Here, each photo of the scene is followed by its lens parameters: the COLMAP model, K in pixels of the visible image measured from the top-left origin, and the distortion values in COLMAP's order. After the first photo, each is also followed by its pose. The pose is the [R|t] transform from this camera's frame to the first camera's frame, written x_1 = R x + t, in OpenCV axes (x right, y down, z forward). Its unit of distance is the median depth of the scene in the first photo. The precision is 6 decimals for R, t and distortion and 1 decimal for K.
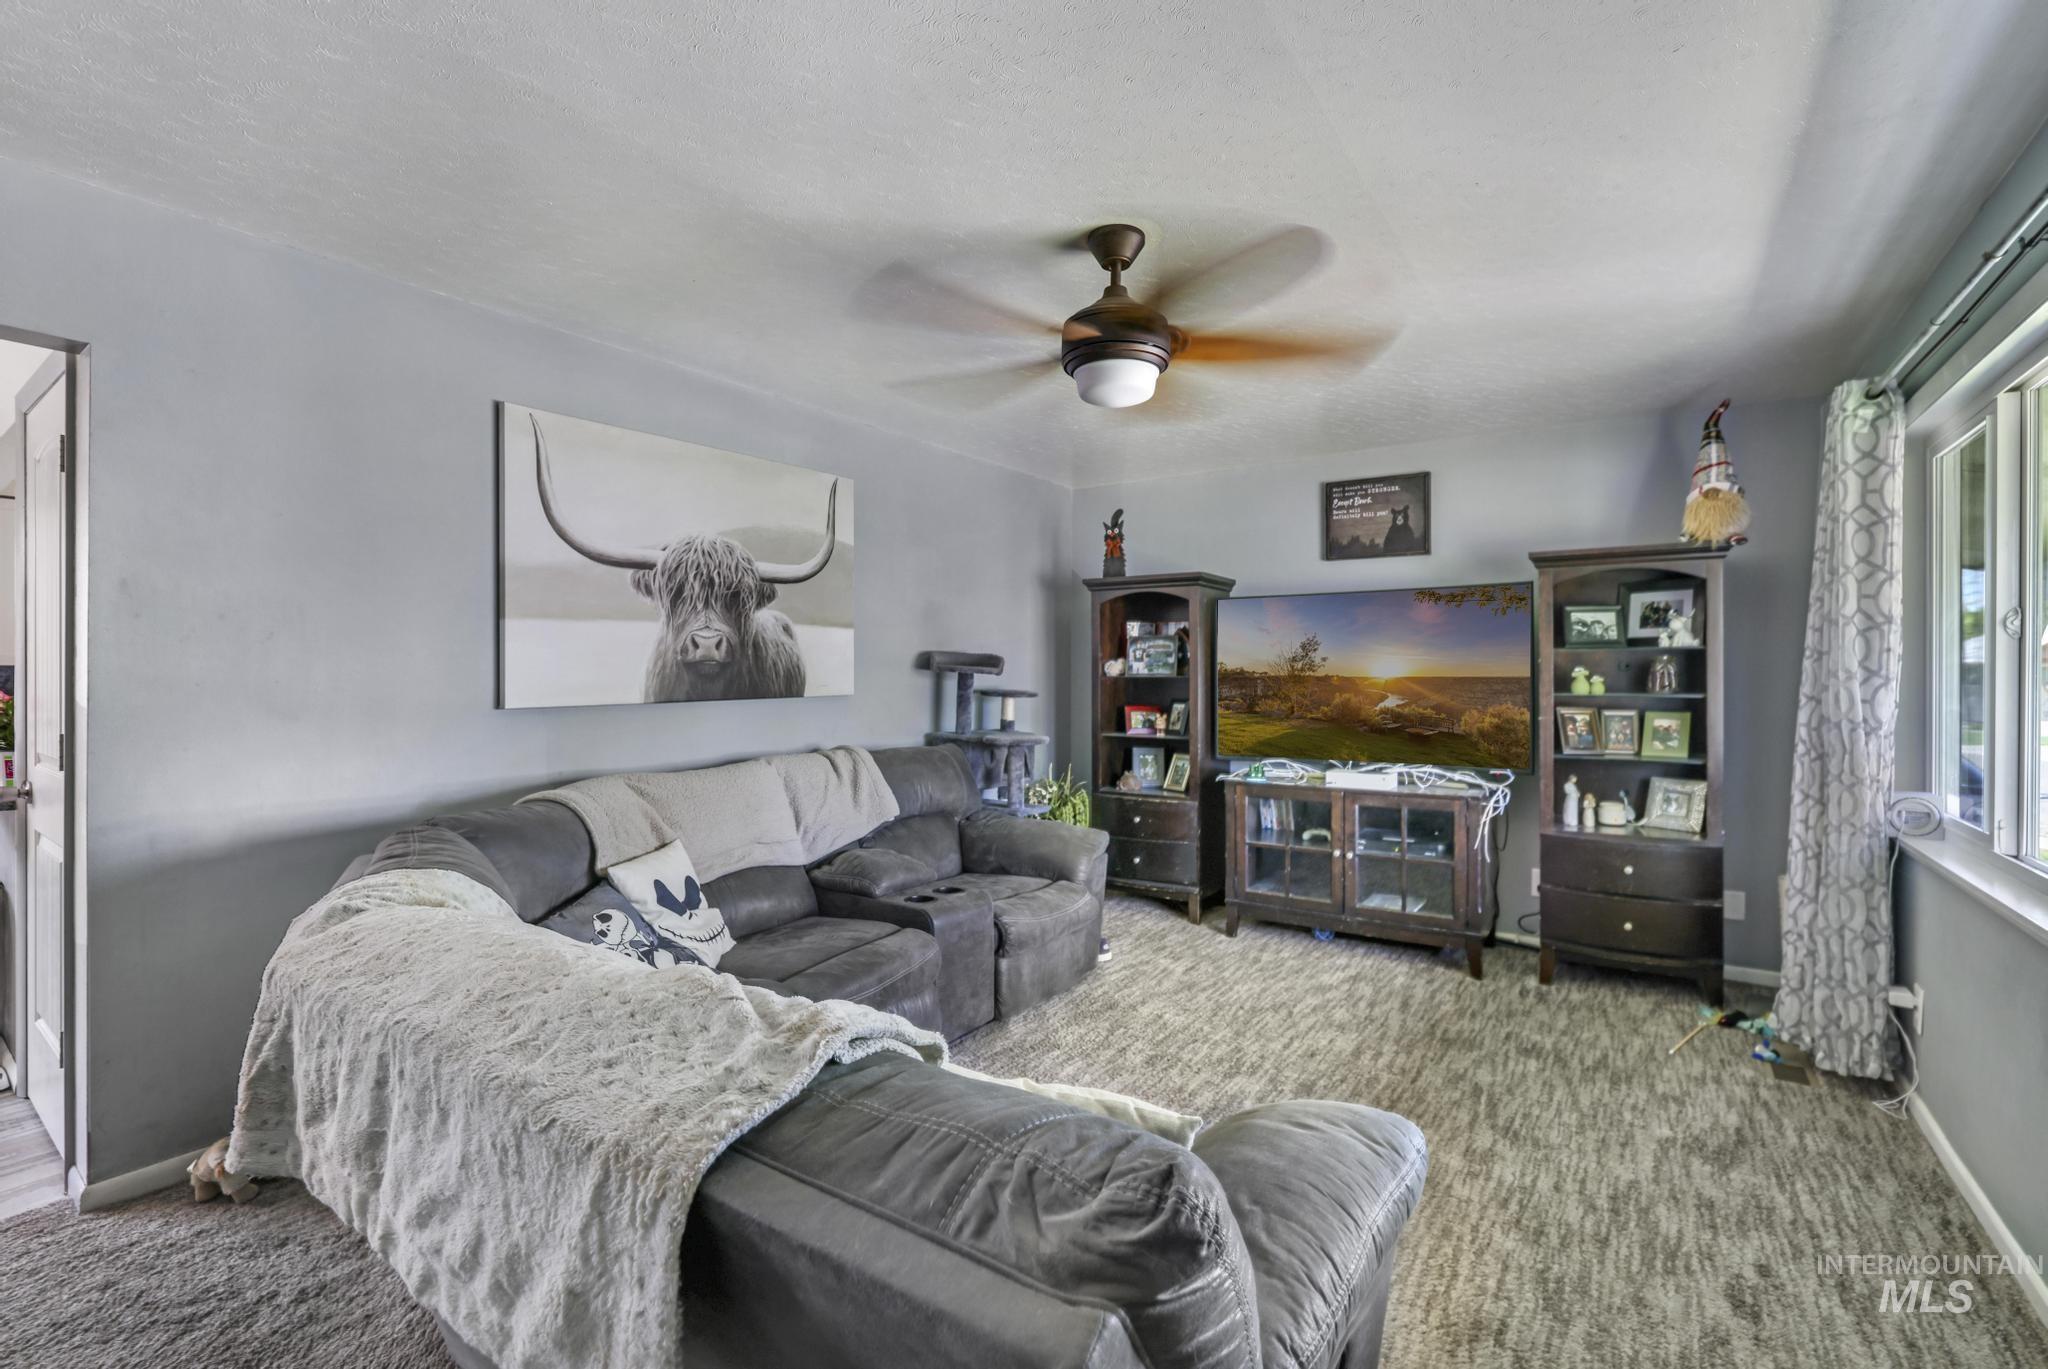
lens RADIAL K [[934.5, 0, 986.8], [0, 934.5, 674.3], [0, 0, 1]] dist [-0.034435, 0.012233]
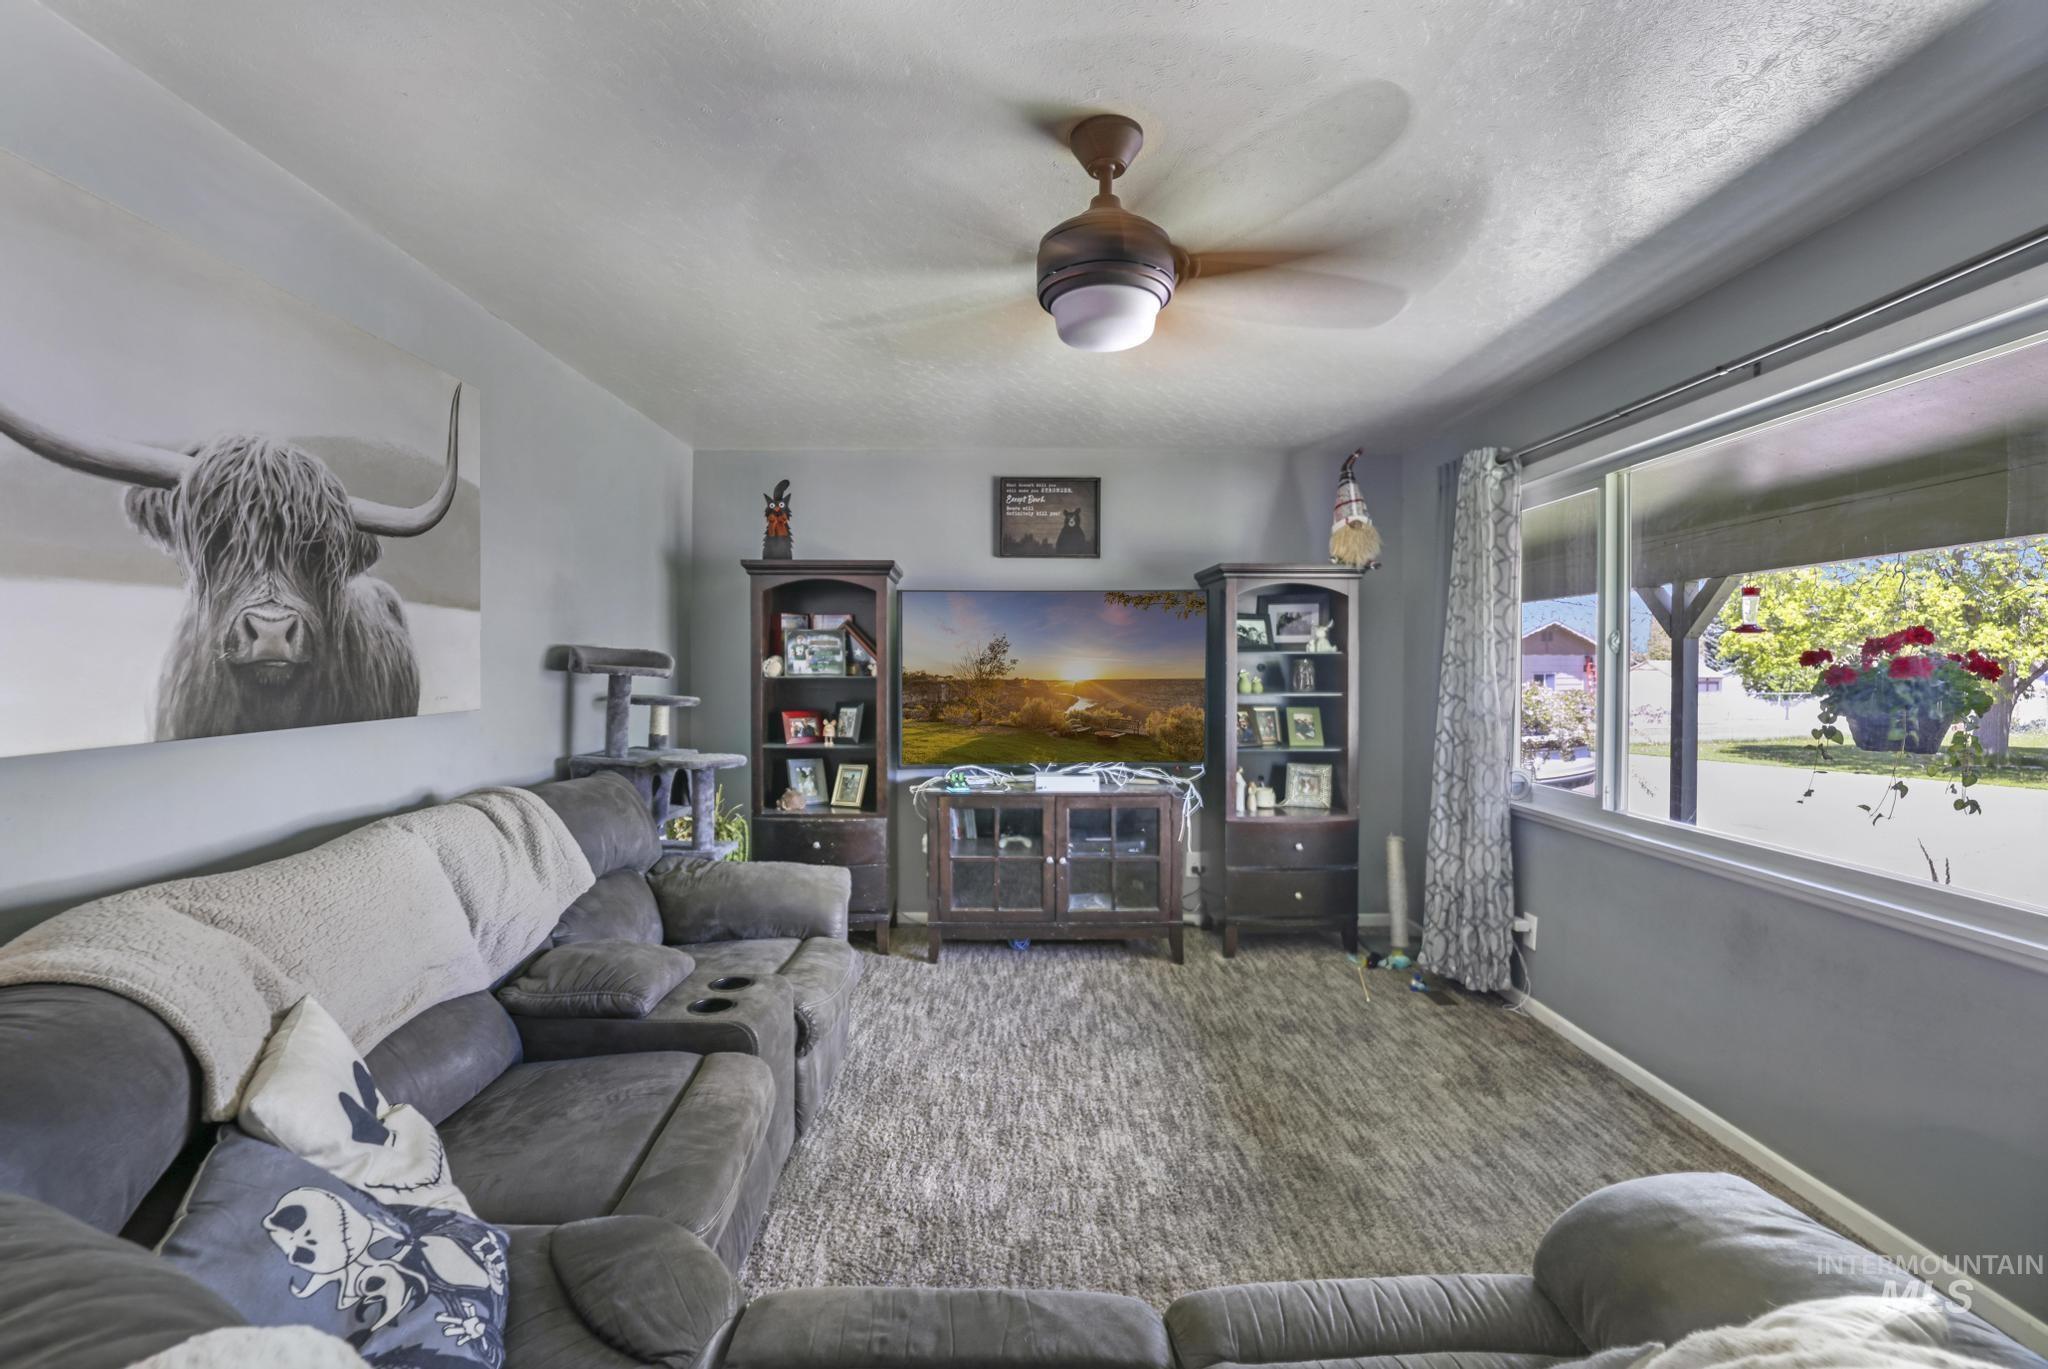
lens RADIAL K [[934.5, 0, 1031.0], [0, 934.5, 674.5], [0, 0, 1]] dist [-0.034435, 0.012233]
pose [[0.801398, -0.004063, 0.598118, -0.259382], [-0.001341, 0.999962, 0.008589, -0.011272], [-0.598130, -0.007686, 0.801362, 0.267714]]
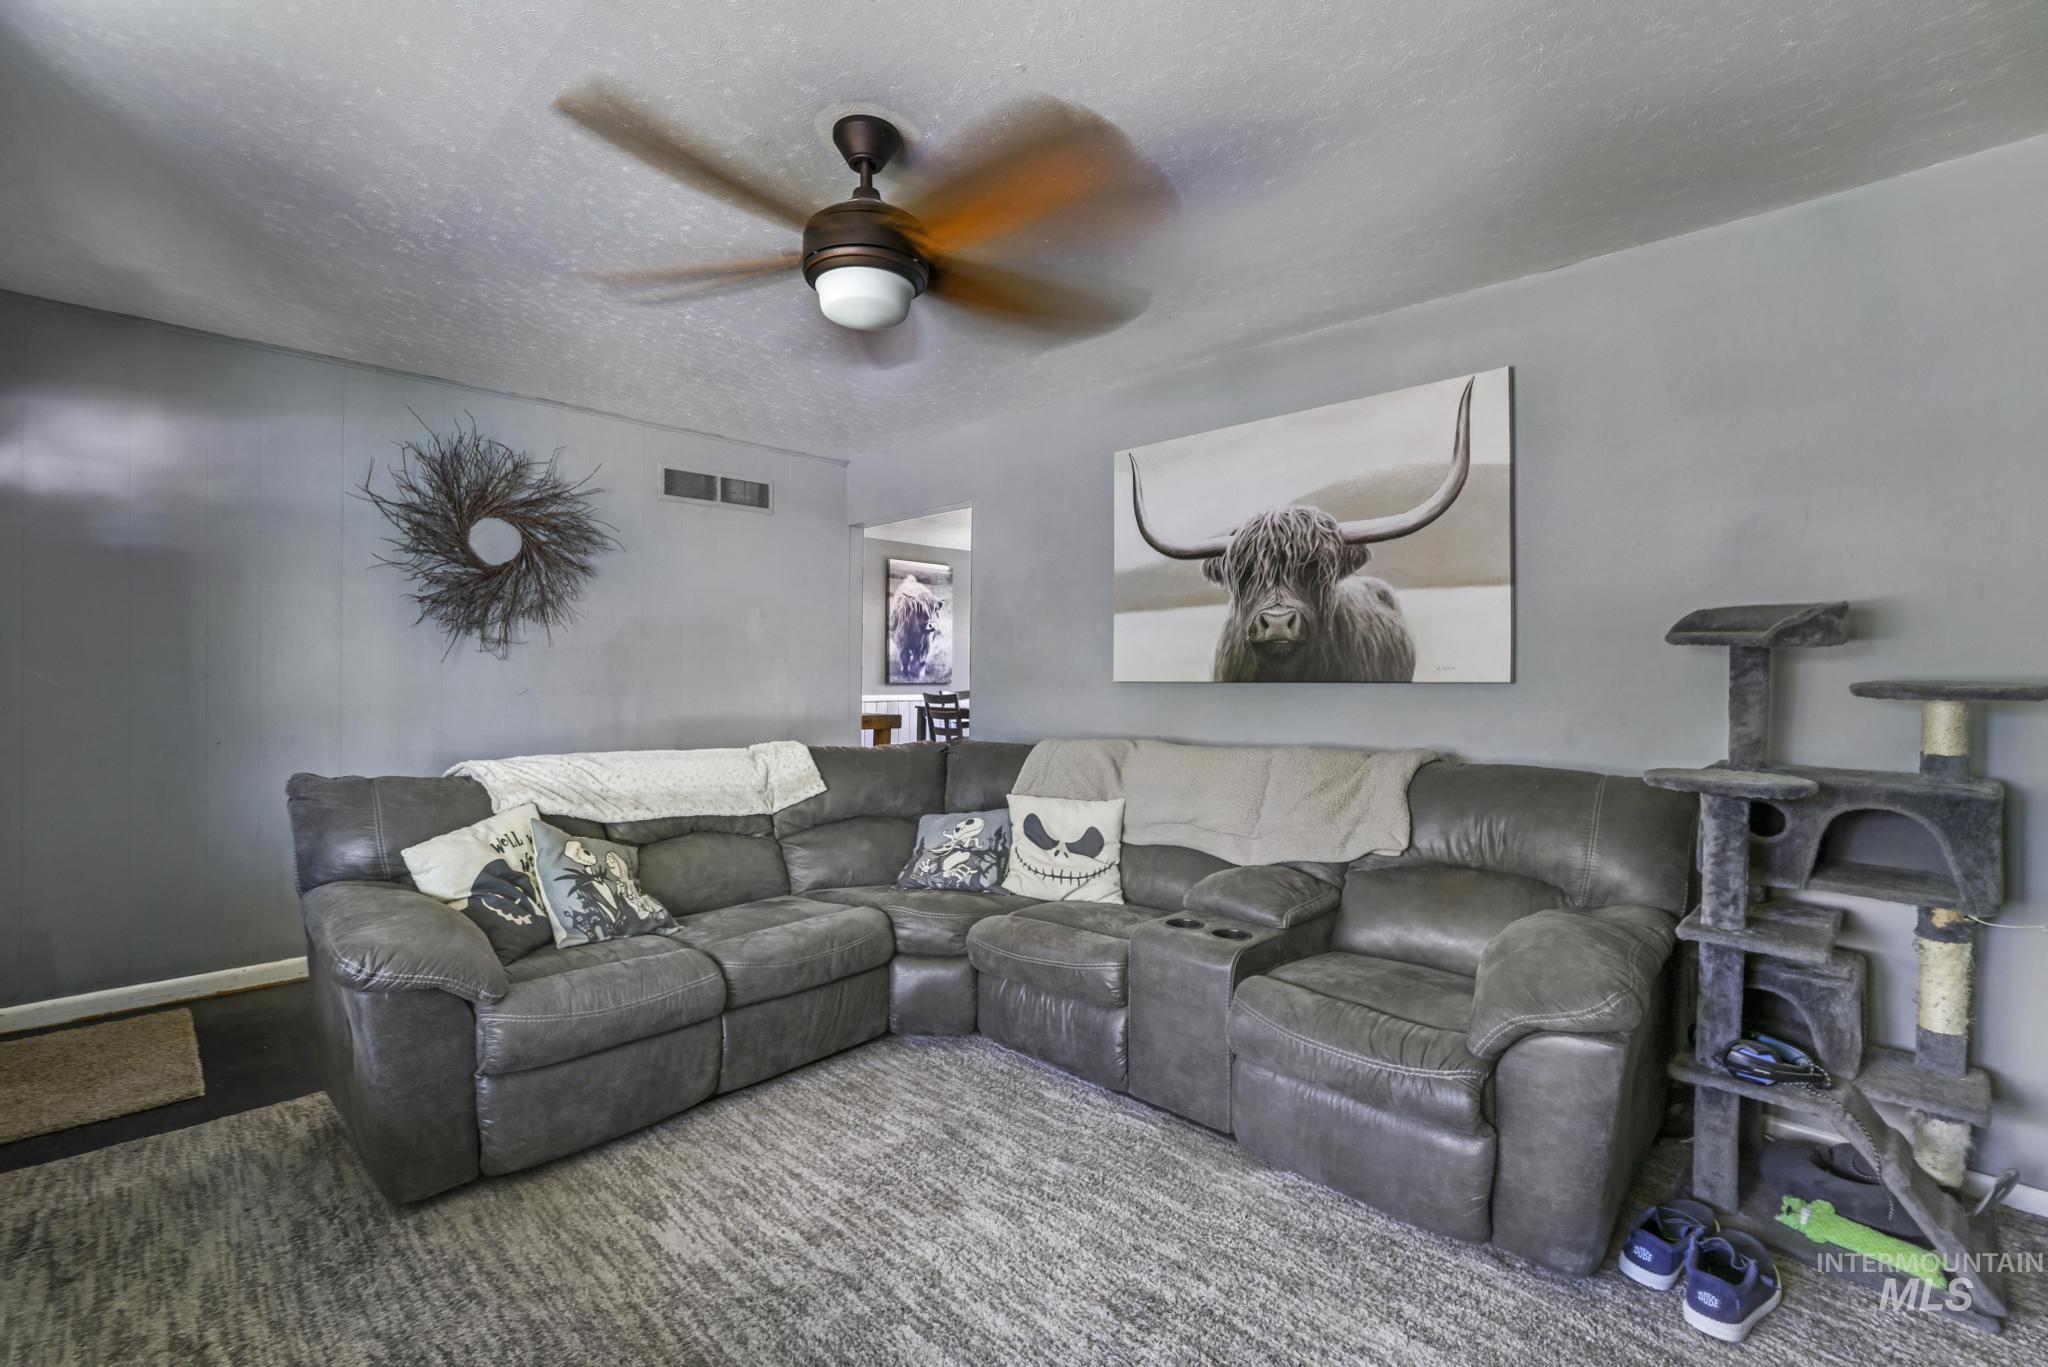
lens RADIAL K [[934.5, 0, 1029.6], [0, 934.5, 673.9], [0, 0, 1]] dist [-0.034435, 0.012233]
pose [[-0.142565, -0.004950, -0.989773, 0.668149], [-0.010352, 0.999940, -0.003510, 0.025572], [0.989731, 0.009746, -0.142608, 0.870800]]
